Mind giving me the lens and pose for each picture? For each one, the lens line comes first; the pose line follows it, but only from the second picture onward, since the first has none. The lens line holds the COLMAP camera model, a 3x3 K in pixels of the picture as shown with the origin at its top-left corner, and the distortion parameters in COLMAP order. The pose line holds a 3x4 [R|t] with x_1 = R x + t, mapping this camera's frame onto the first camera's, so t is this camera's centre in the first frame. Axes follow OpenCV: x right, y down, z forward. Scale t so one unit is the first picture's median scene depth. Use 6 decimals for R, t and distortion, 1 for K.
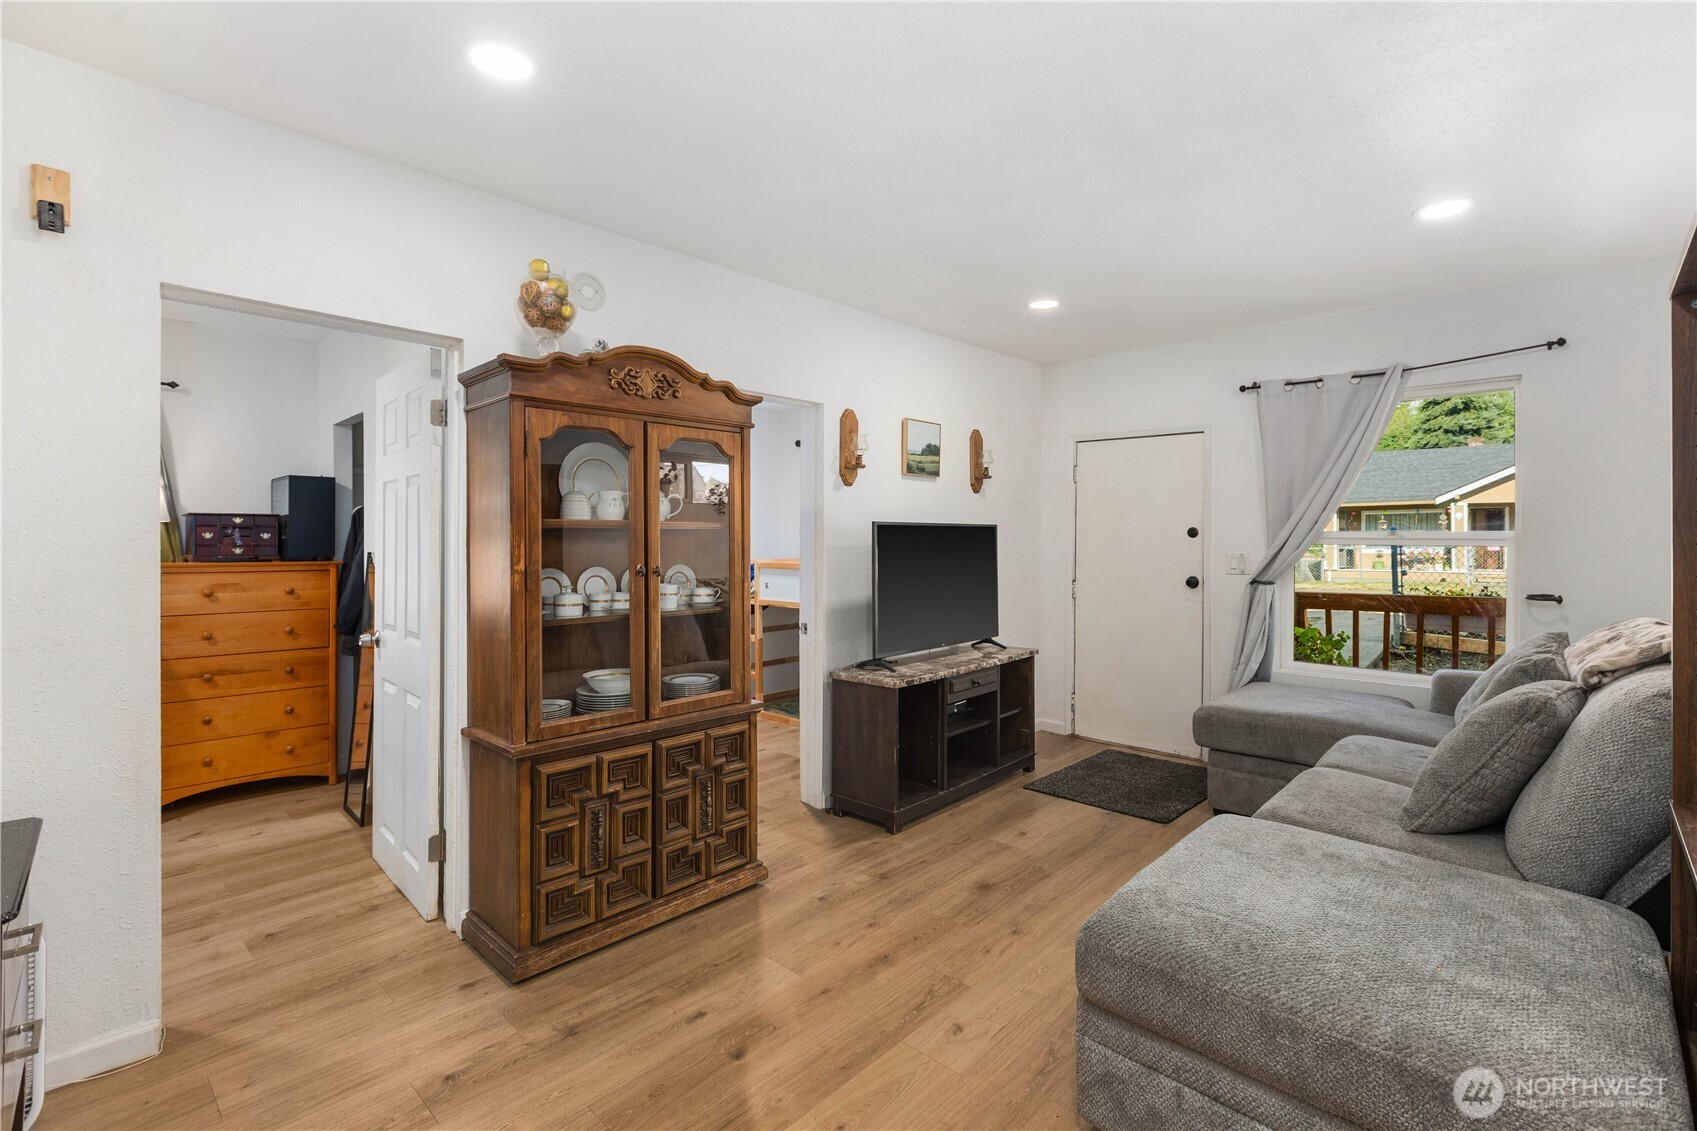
lens RADIAL K [[780.1, 0, 848.5], [0, 780.1, 565.5], [0, 0, 1]] dist [0.001664, 0.000136]
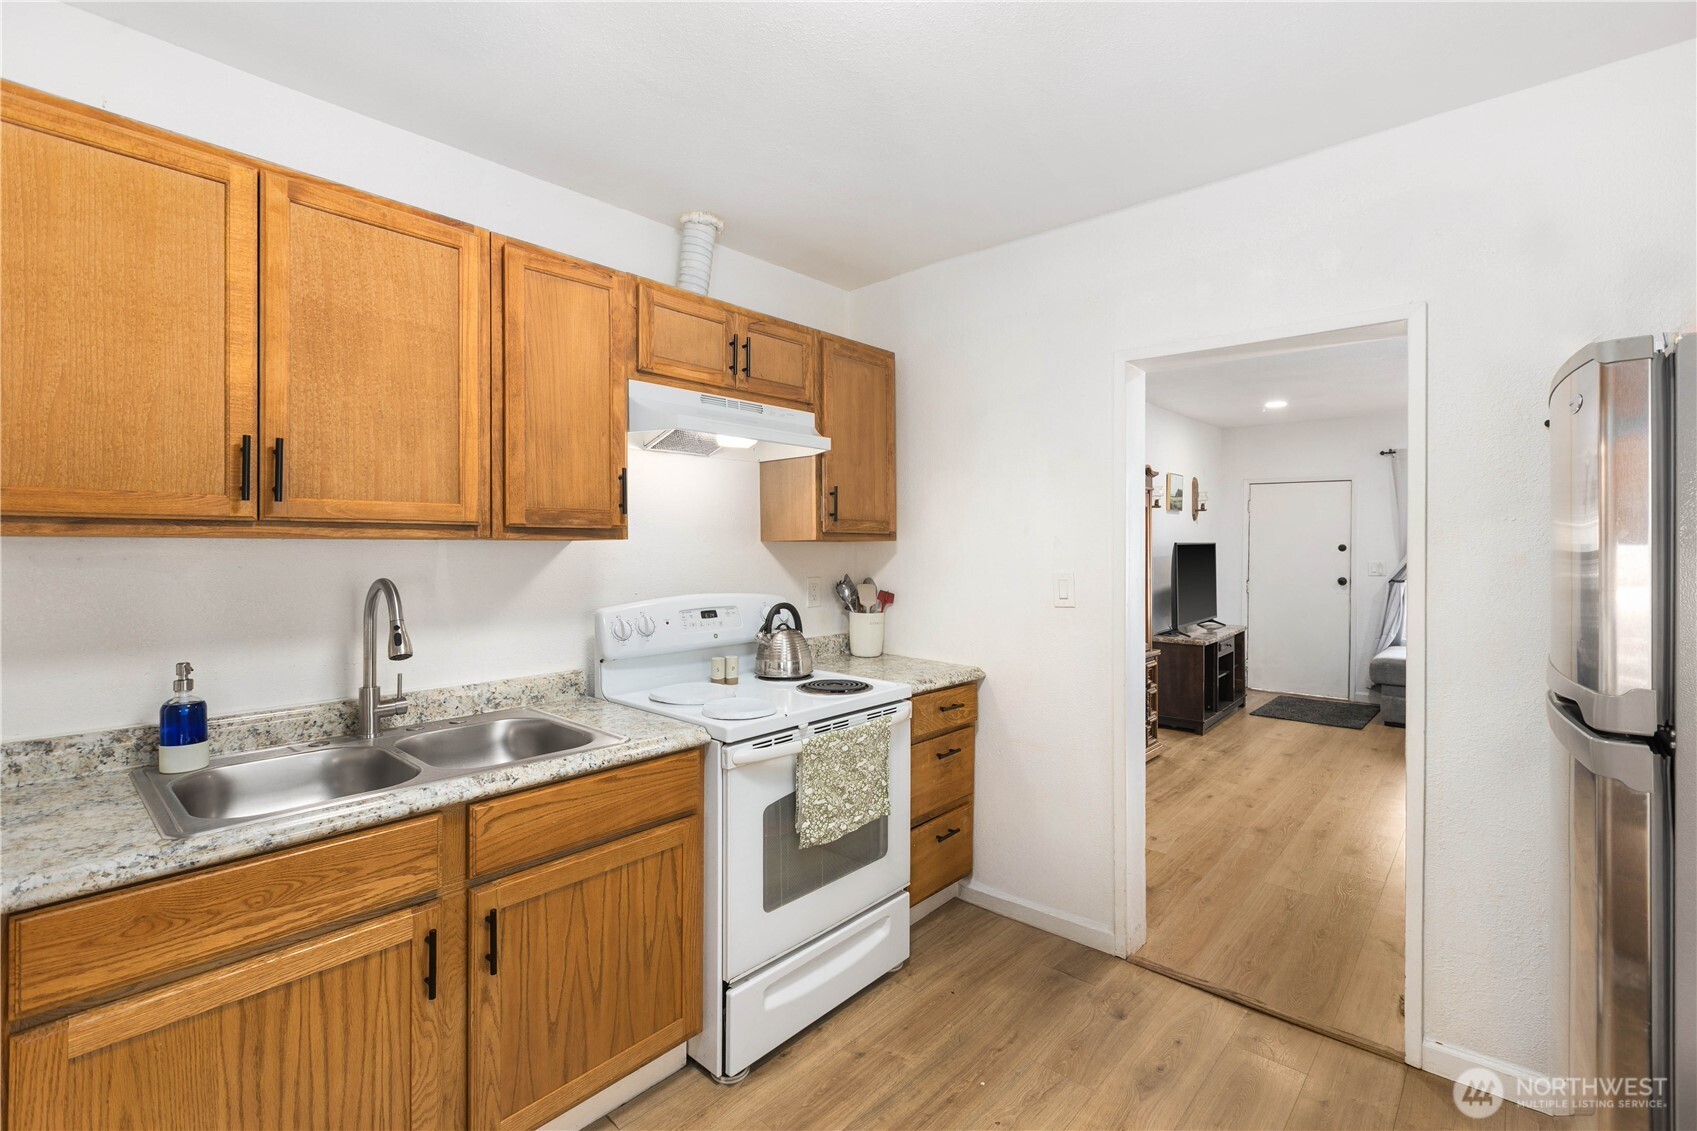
lens RADIAL K [[771.9, 0, 848.5], [0, 771.9, 565.5], [0, 0, 1]] dist [0.013343, 0.000059]
pose [[0.999495, 0.001771, 0.031736, -0.669818], [-0.001914, 0.999988, 0.004468, -0.016325], [-0.031727, -0.004527, 0.999486, -0.548202]]
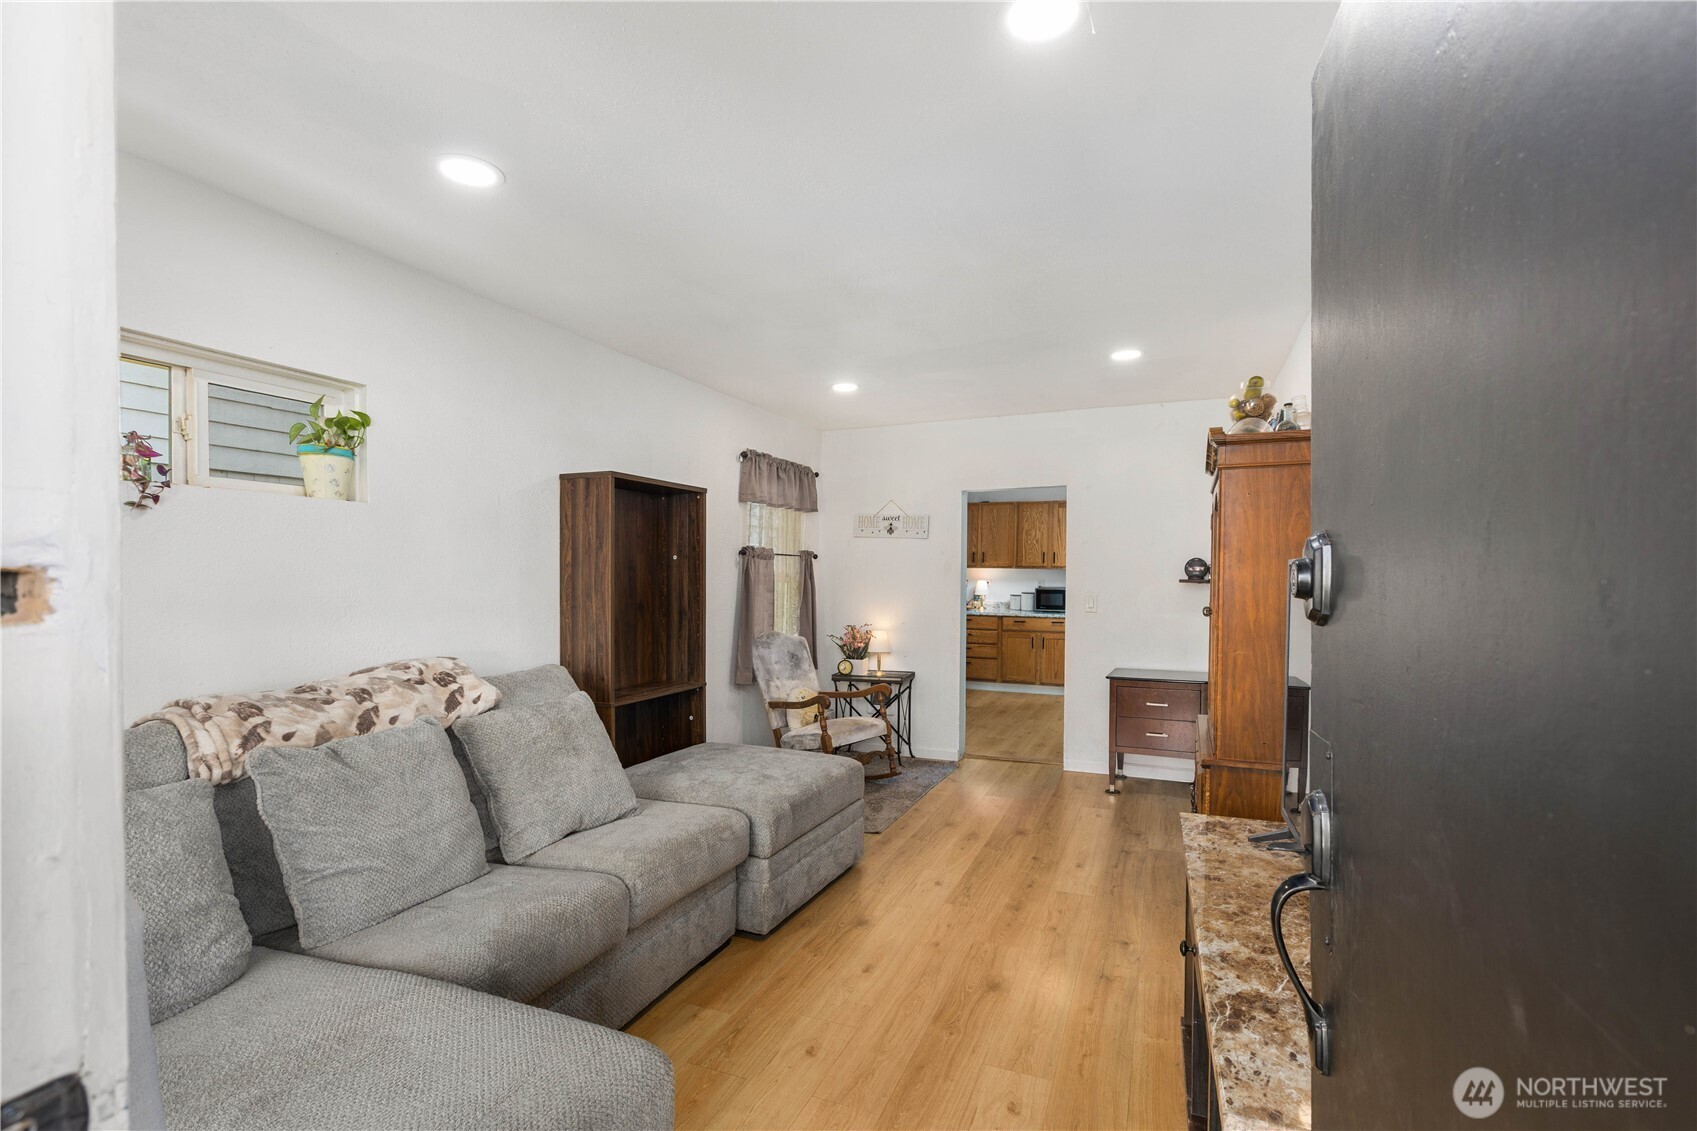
lens RADIAL K [[780.1, 0, 848.5], [0, 780.1, 565.5], [0, 0, 1]] dist [0.001664, 0.000136]
pose [[-0.939165, 0.001083, -0.343464, 0.483741], [-0.004637, 0.999864, 0.015832, -0.057498], [0.343434, 0.016461, -0.939032, 1.353055]]
